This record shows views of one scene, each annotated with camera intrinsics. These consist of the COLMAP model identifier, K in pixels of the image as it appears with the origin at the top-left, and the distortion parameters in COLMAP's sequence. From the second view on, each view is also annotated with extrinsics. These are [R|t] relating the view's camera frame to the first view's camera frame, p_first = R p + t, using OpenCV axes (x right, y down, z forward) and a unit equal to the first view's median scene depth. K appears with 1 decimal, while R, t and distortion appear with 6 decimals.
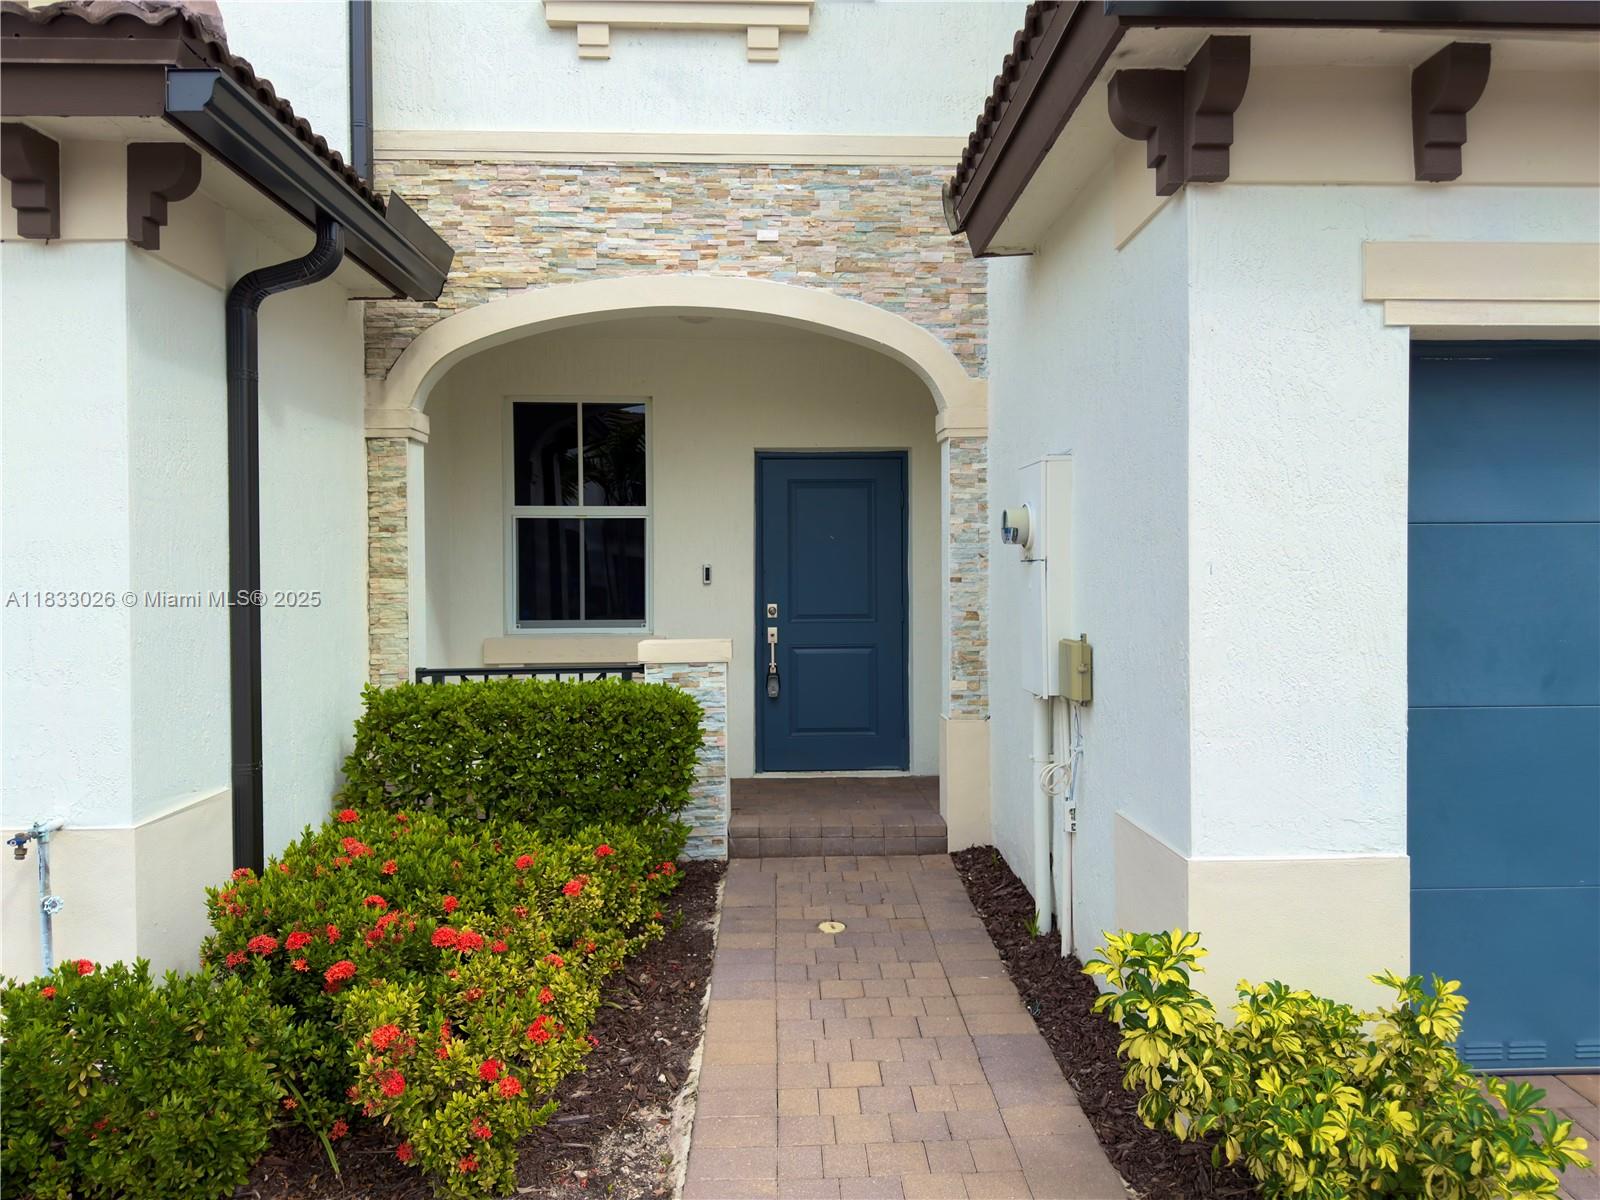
lens RADIAL K [[1139.5, 0, 792.2], [0, 1139.5, 599.7], [0, 0, 1]] dist [0.076352, -0.007327]
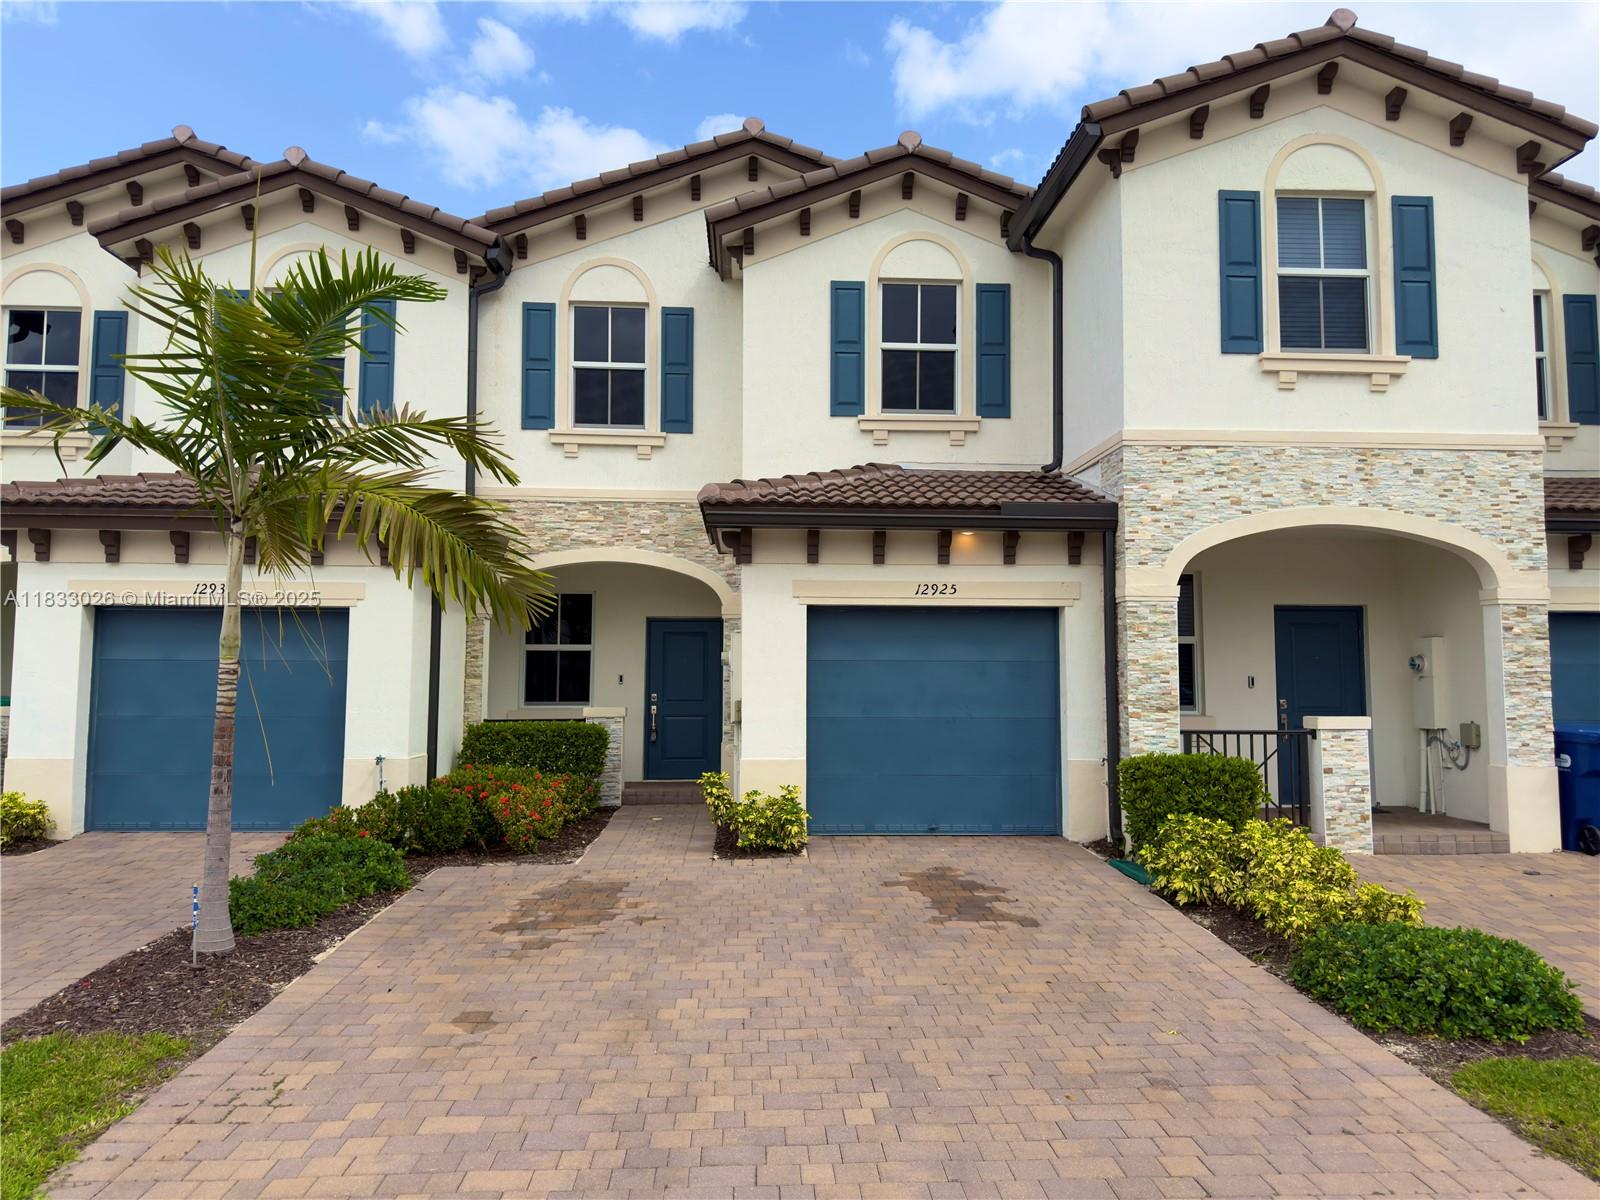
lens RADIAL K [[1139.5, 0, 808.9], [0, 1139.5, 599.0], [0, 0, 1]] dist [0.076352, -0.007327]
pose [[0.999099, 0.010019, 0.041230, 0.215711], [-0.005737, 0.994697, -0.102688, 0.053061], [-0.042040, 0.102359, 0.993859, -1.293068]]
